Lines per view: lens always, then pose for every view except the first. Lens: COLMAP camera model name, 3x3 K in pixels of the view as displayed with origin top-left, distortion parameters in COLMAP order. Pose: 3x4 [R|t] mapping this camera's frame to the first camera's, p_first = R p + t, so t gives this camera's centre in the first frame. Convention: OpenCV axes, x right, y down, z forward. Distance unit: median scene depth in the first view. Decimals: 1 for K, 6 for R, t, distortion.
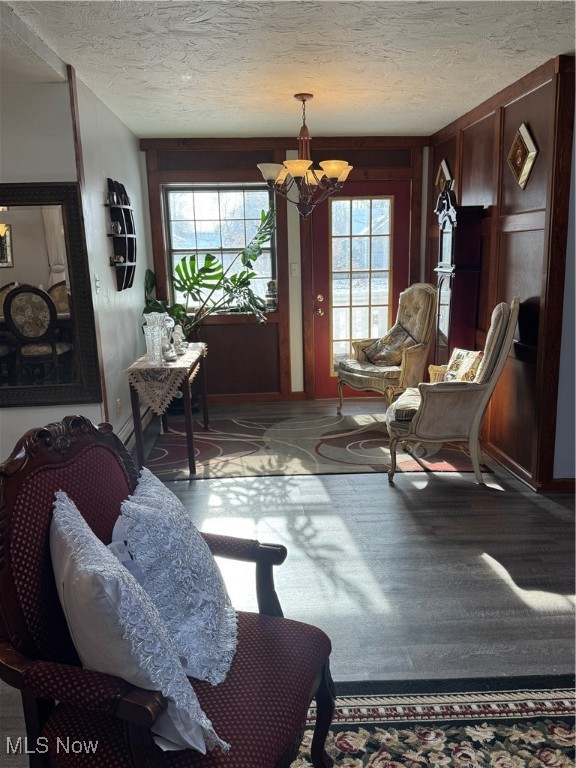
lens RADIAL K [[658.8, 0, 288.8], [0, 658.8, 386.7], [0, 0, 1]] dist [0.005649, -0.000970]
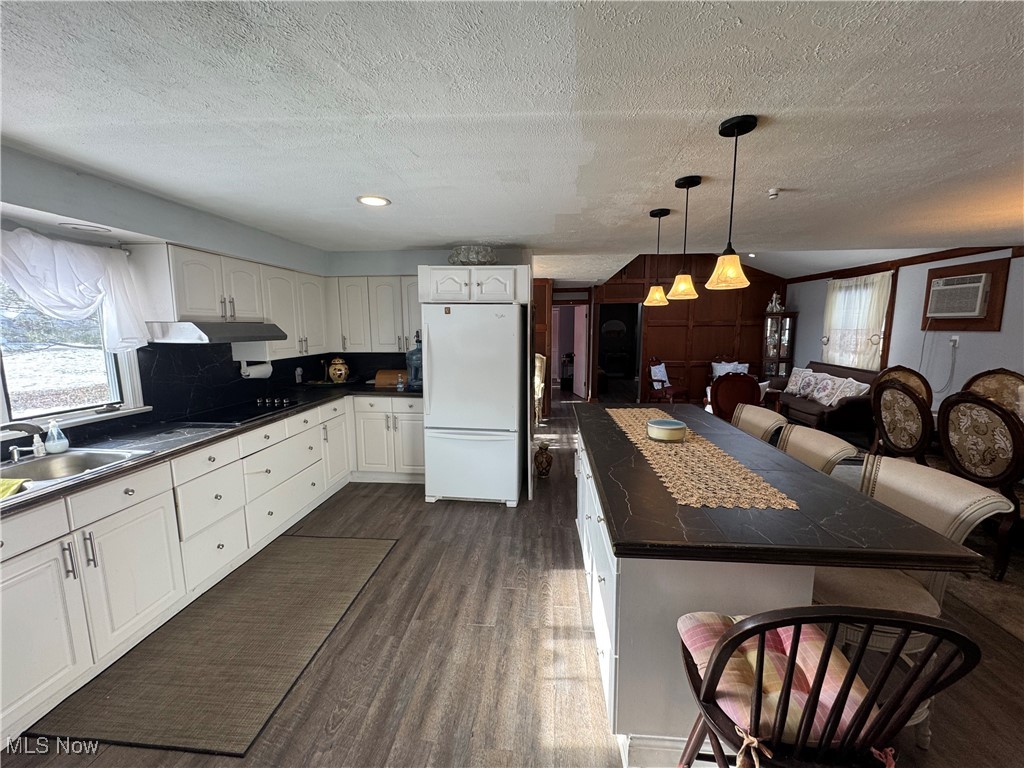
lens RADIAL K [[407.2, 0, 510.9], [0, 407.2, 382.1], [0, 0, 1]] dist [-0.001091, -0.005173]
pose [[0.141684, -0.112334, 0.983518, -1.416650], [0.198674, 0.976552, 0.082918, -0.182530], [-0.969770, 0.183651, 0.160679, 0.838618]]
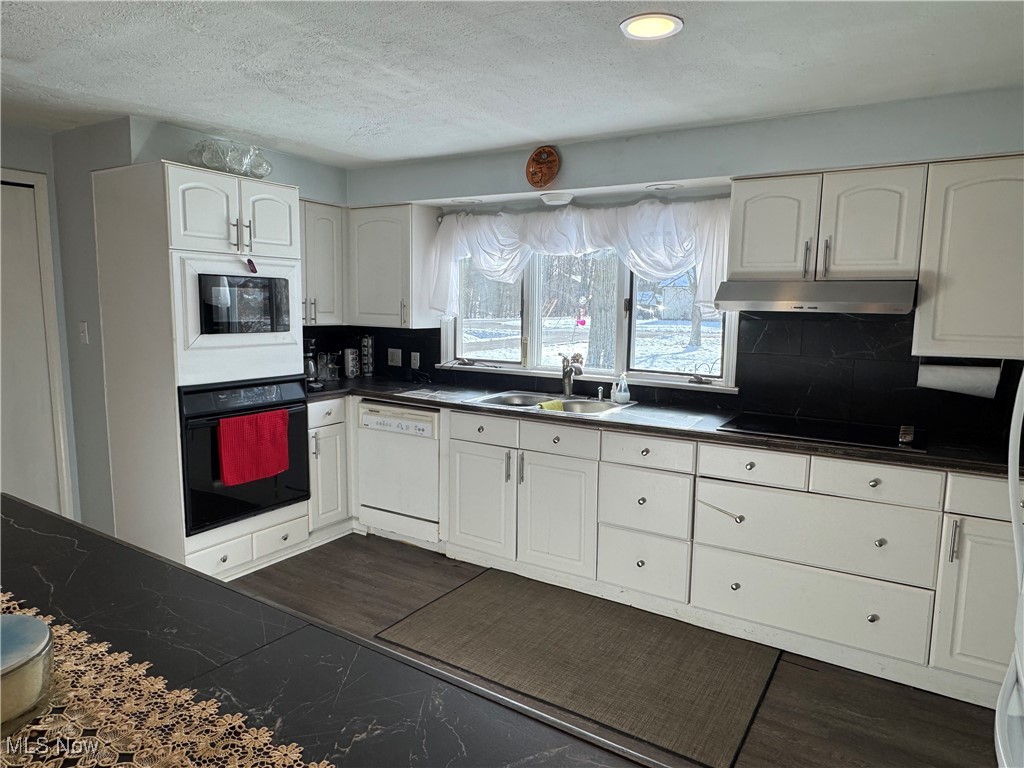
lens RADIAL K [[652.1, 0, 512.0], [0, 652.1, 384.0], [0, 0, 1]] dist [-0.001048, 0.000172]
pose [[0.815262, 0.105369, -0.569425, -0.623575], [-0.148218, 0.988521, -0.029287, -0.143856], [0.559802, 0.108276, 0.821522, 0.659127]]
